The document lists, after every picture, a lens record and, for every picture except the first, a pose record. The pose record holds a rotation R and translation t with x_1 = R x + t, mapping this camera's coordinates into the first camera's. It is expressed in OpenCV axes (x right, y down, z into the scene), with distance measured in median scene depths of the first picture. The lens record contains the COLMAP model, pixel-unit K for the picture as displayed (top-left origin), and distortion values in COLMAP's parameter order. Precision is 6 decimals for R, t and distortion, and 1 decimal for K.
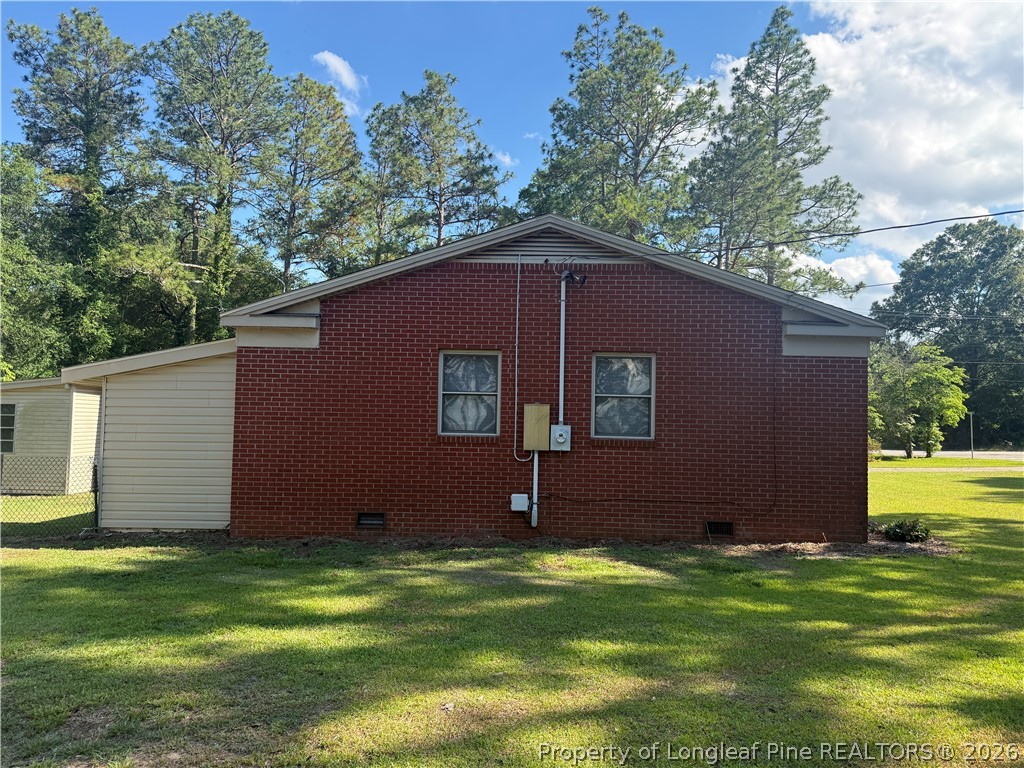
lens RADIAL K [[731.5, 0, 513.9], [0, 731.5, 384.5], [0, 0, 1]] dist [0.028442, -0.032633]
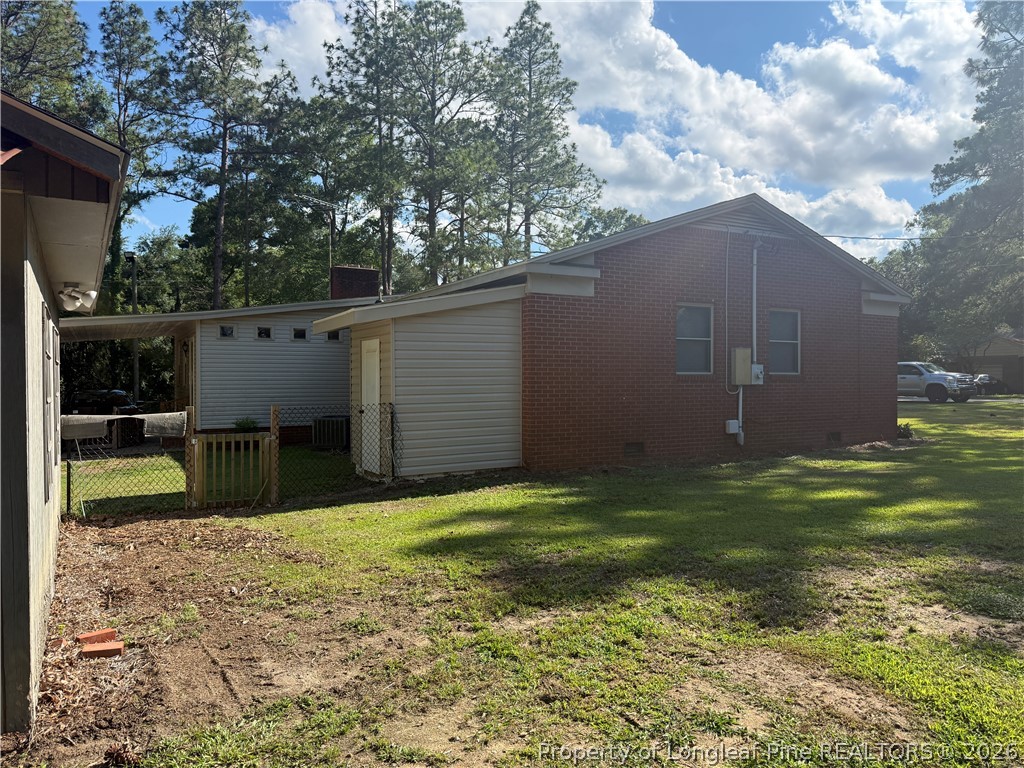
lens RADIAL K [[731.5, 0, 515.4], [0, 731.5, 383.0], [0, 0, 1]] dist [0.028442, -0.032633]
pose [[0.870719, -0.023087, 0.491240, -0.911551], [-0.003178, 0.998612, 0.052565, 0.022186], [-0.491771, -0.047330, 0.869437, 0.098967]]
